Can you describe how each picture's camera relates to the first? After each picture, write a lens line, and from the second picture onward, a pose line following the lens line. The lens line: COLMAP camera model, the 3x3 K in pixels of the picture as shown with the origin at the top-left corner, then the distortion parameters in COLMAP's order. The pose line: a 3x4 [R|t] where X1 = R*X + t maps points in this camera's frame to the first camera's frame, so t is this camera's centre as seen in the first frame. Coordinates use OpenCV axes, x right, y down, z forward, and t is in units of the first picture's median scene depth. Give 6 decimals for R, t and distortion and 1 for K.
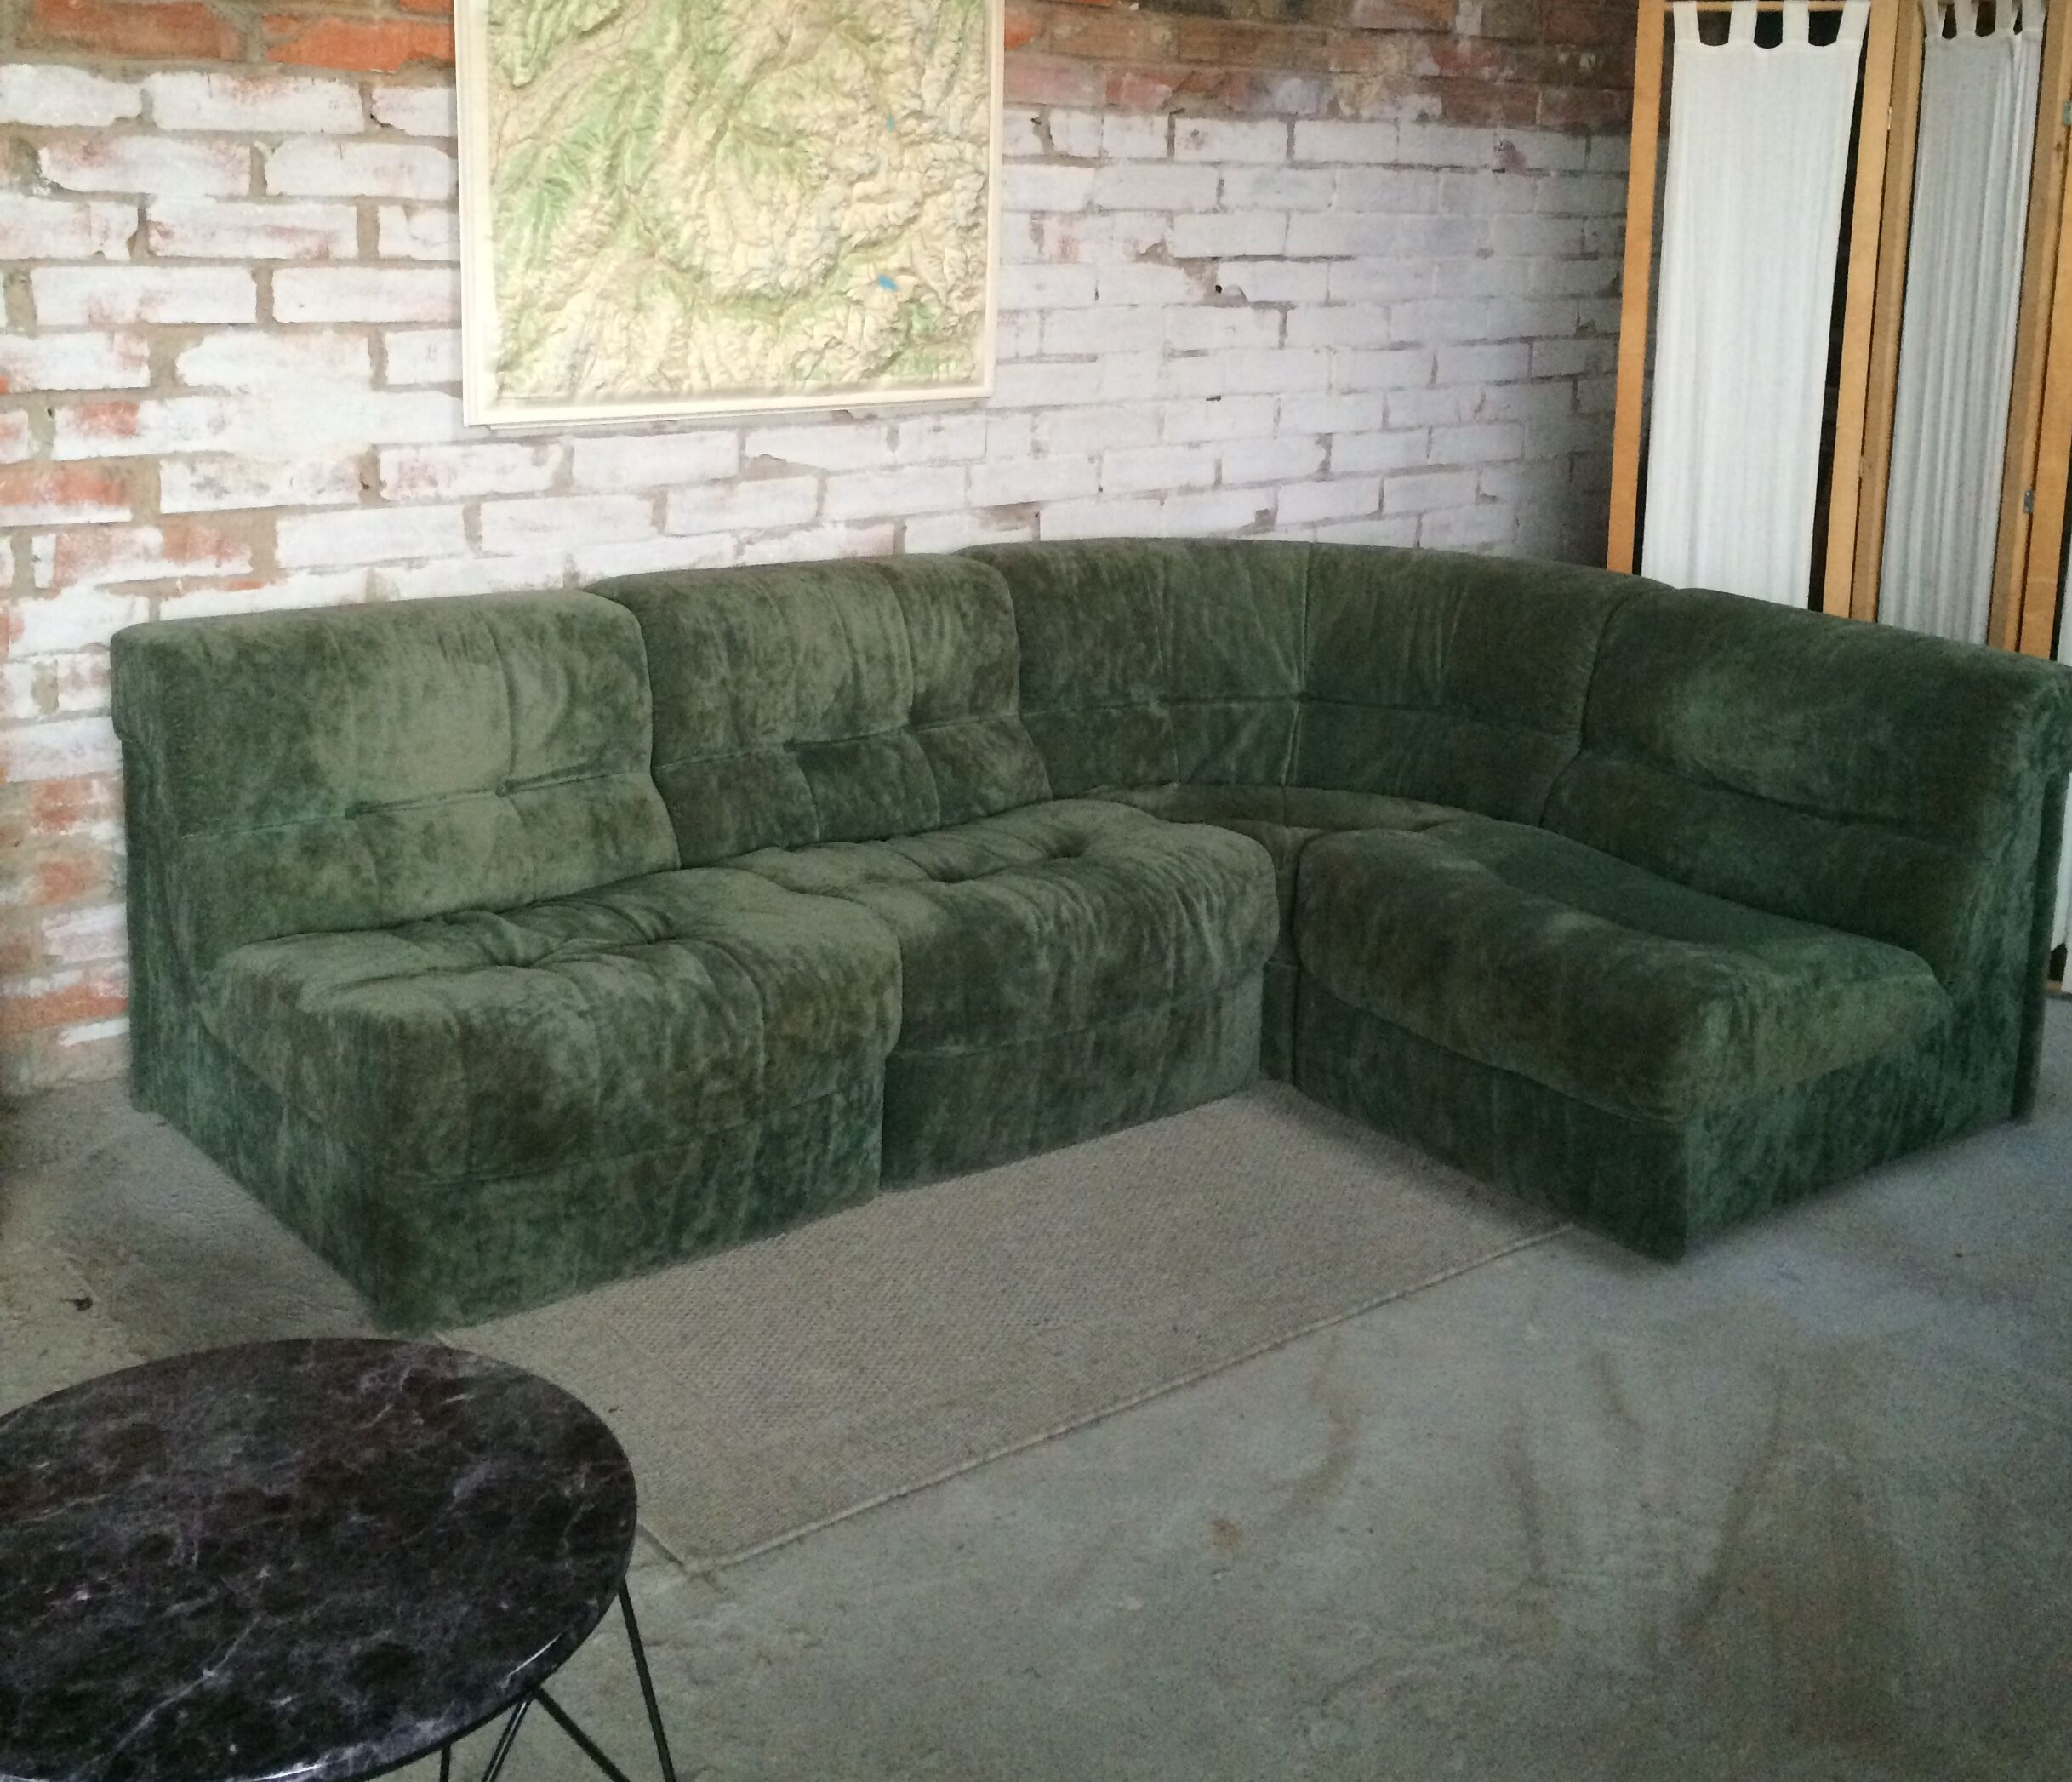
lens RADIAL K [[2349.7, 0, 1037.6], [0, 2349.7, 589.1], [0, 0, 1]] dist [0.046371, 0.023102]
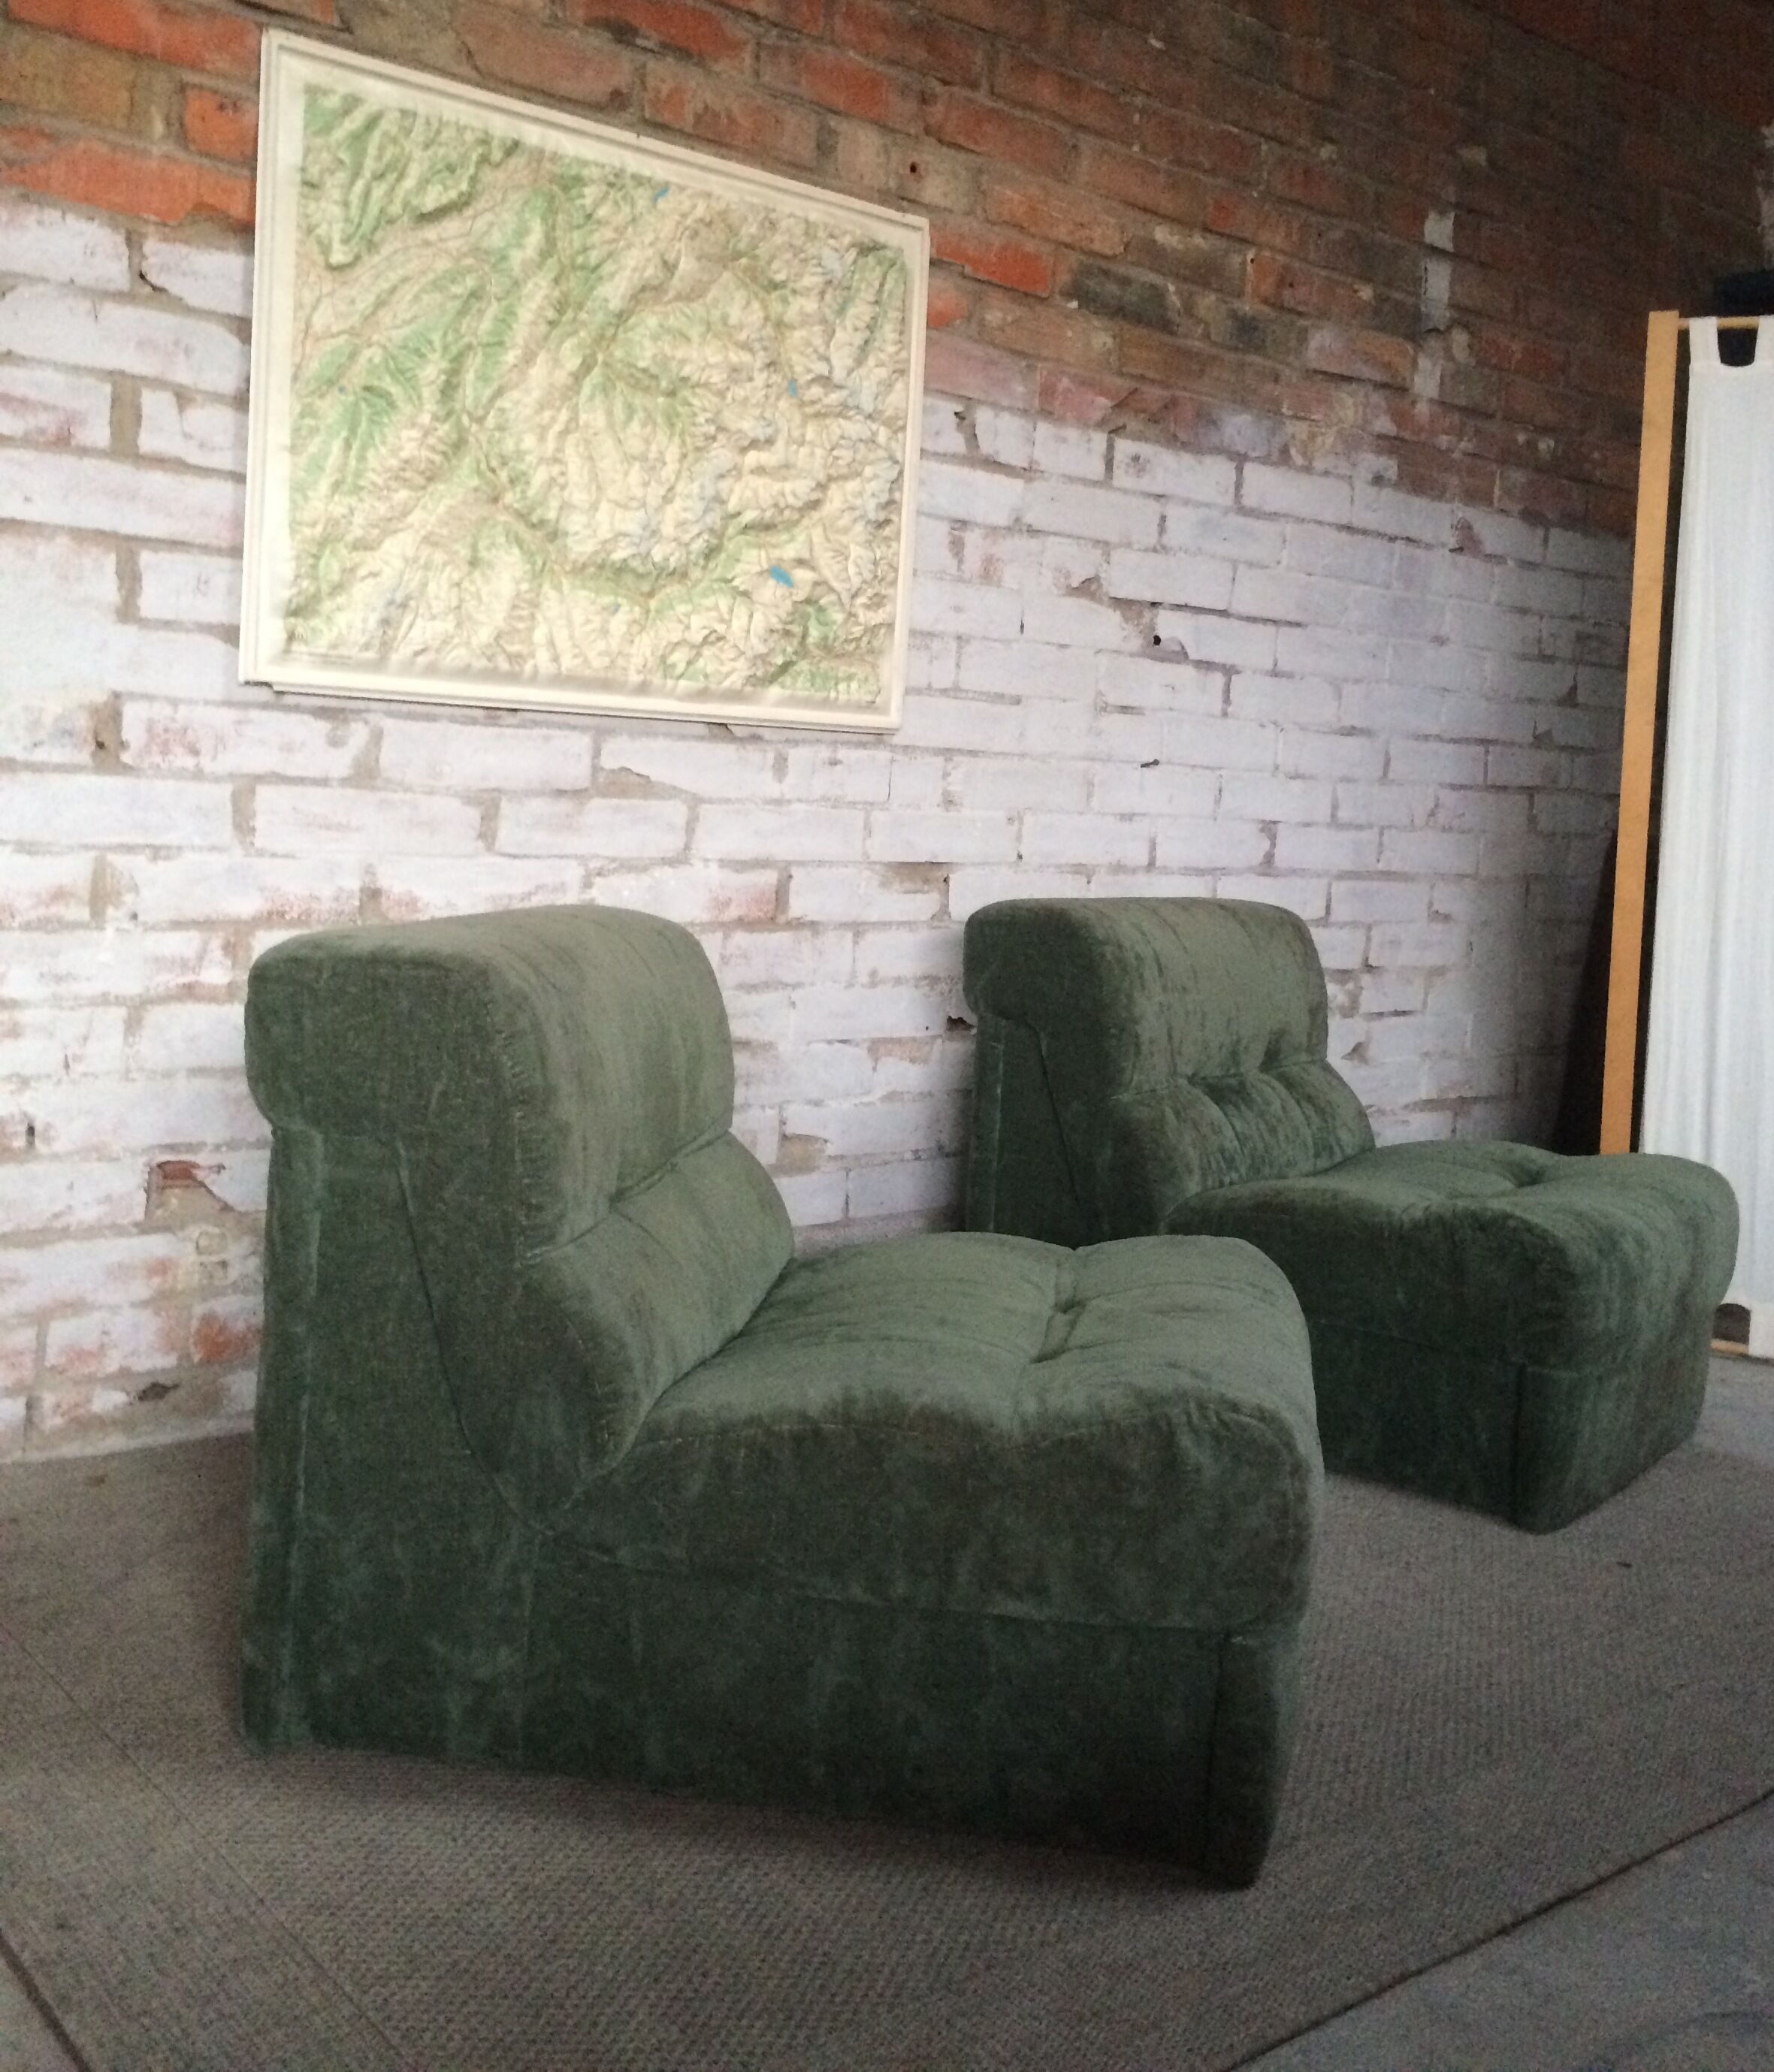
lens RADIAL K [[2105.9, 0, 930.1], [0, 2105.9, 850.4], [0, 0, 1]] dist [0.058138, -0.027204]
pose [[0.999412, 0.029821, 0.016920, -0.021754], [-0.027132, 0.989571, -0.141466, 0.074800], [-0.020962, 0.140924, 0.989798, 0.283509]]
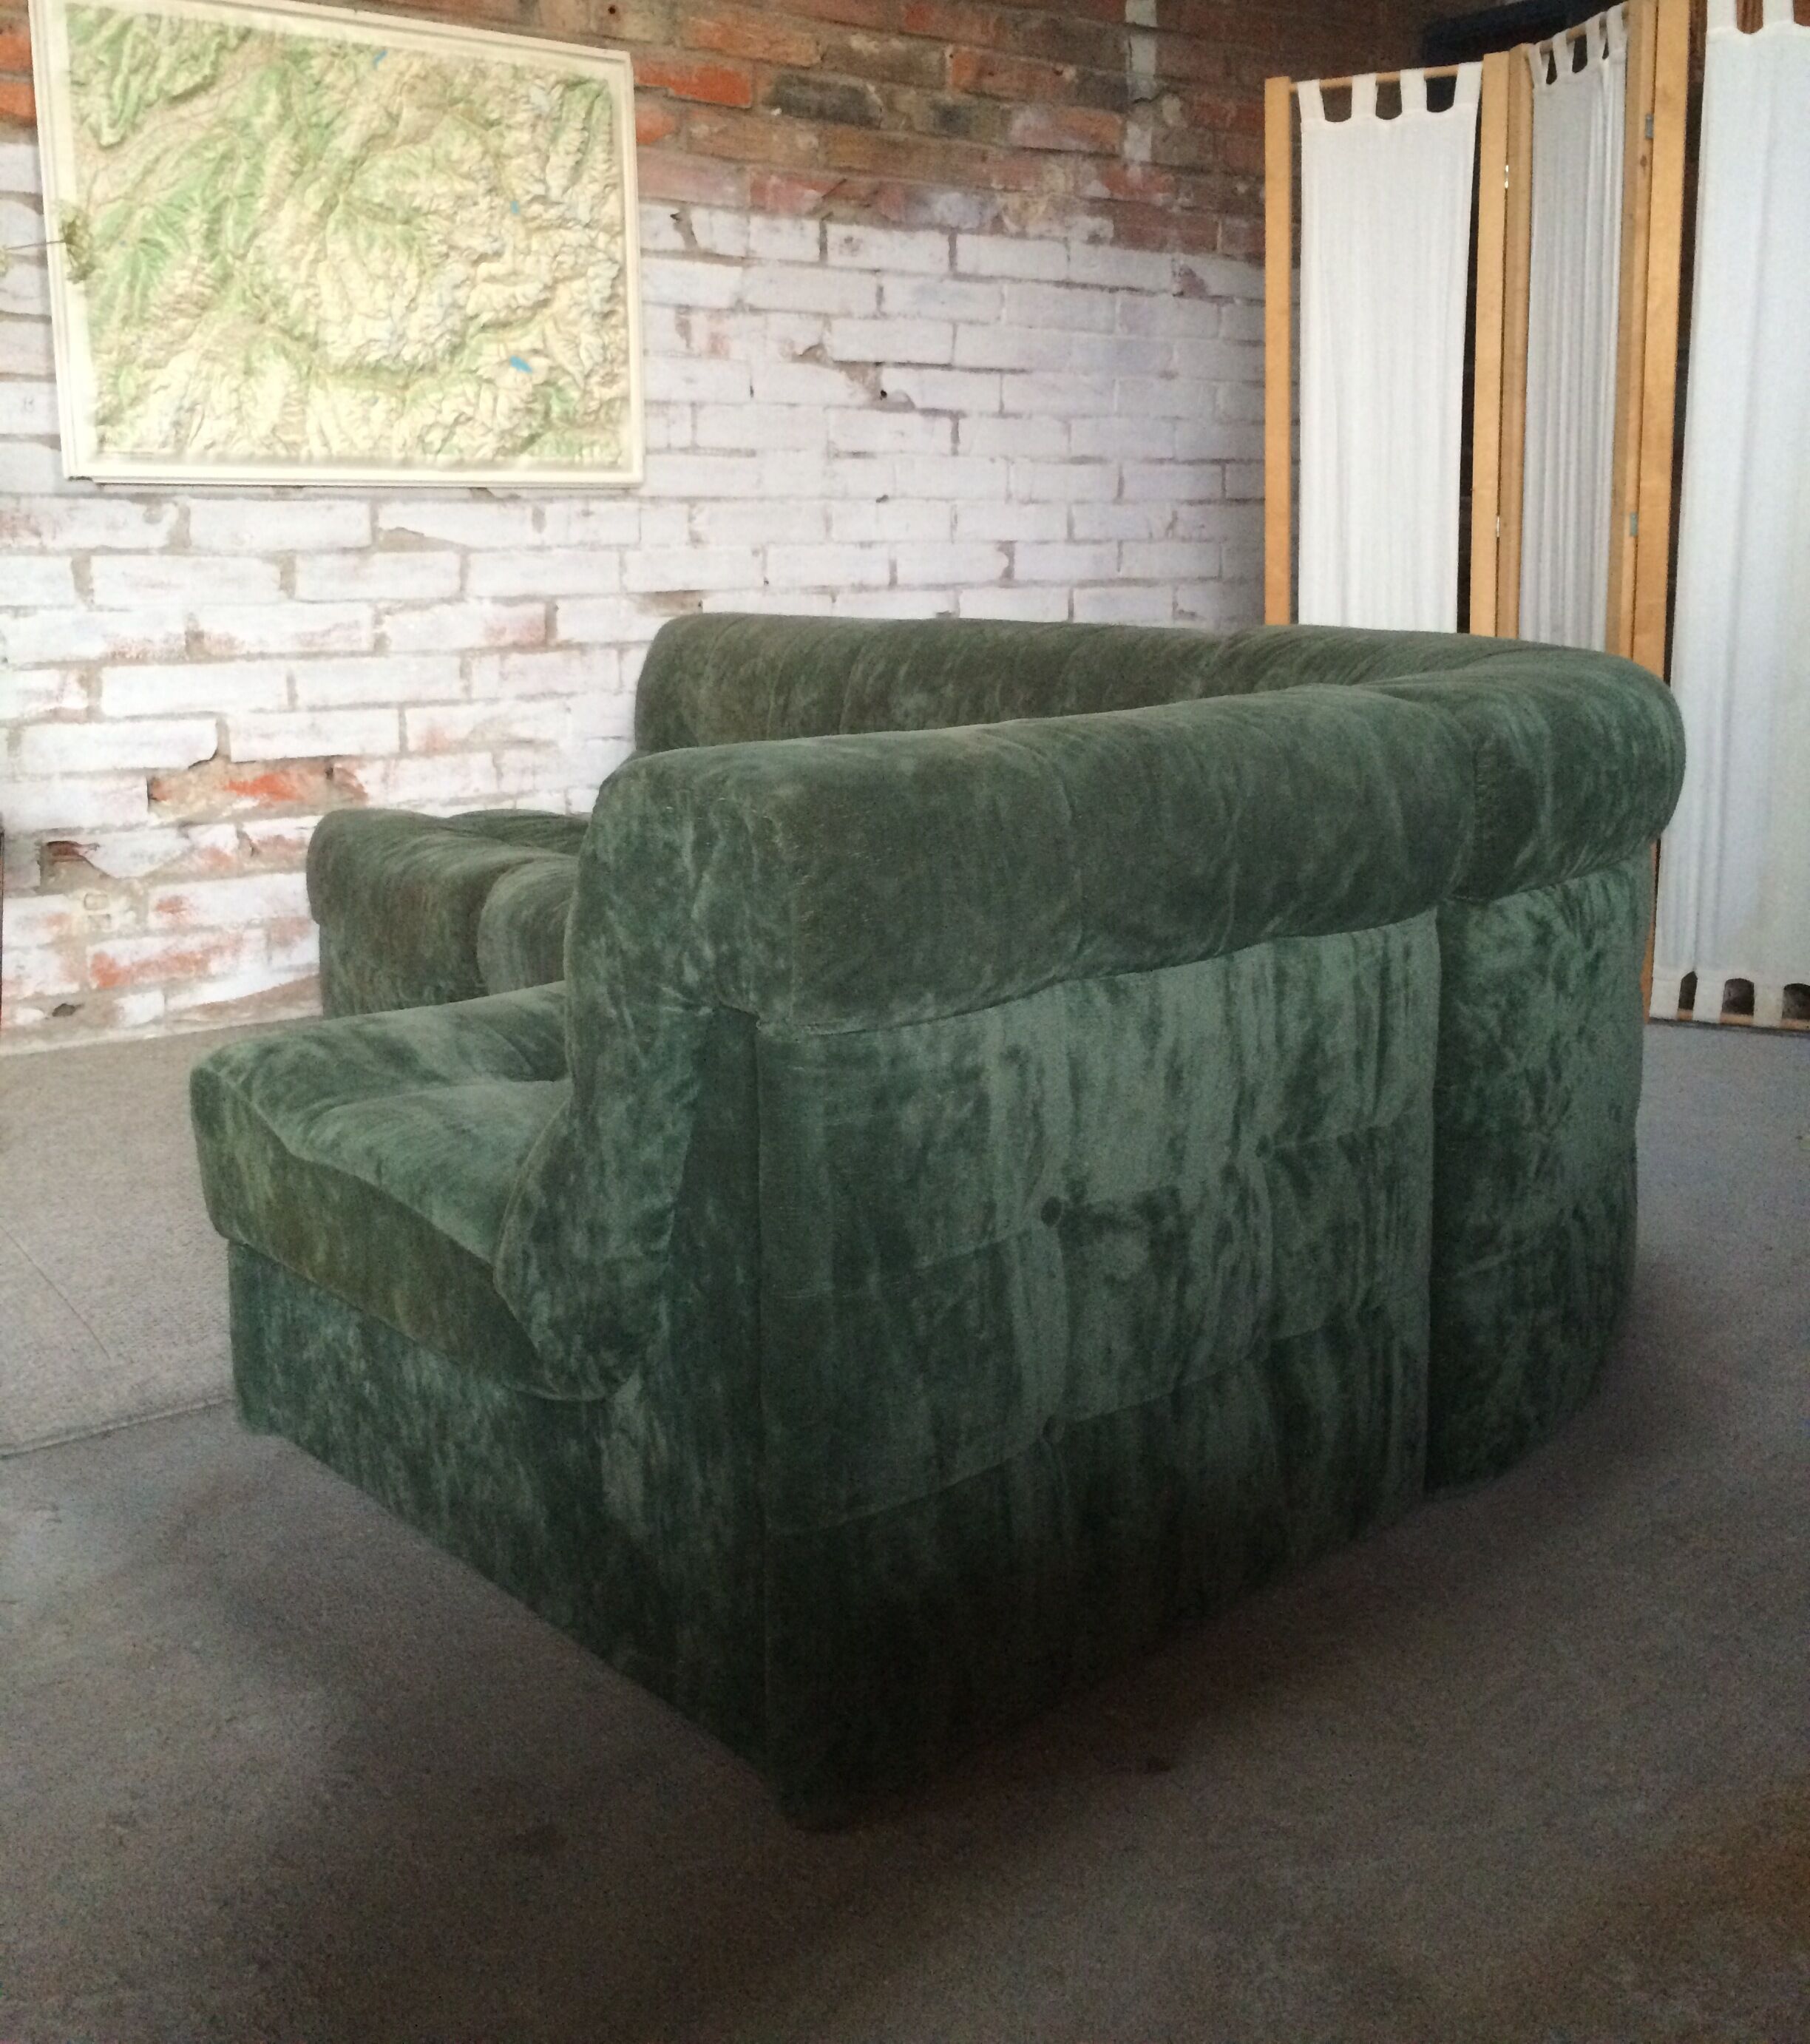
lens RADIAL K [[2044.0, 0, 897.6], [0, 2044.0, 837.5], [0, 0, 1]] dist [0.083356, -0.119407]
pose [[0.997314, -0.026058, -0.068458, 0.167363], [0.023805, 0.999154, -0.033526, 0.119264], [0.069274, 0.031806, 0.997091, 0.116533]]
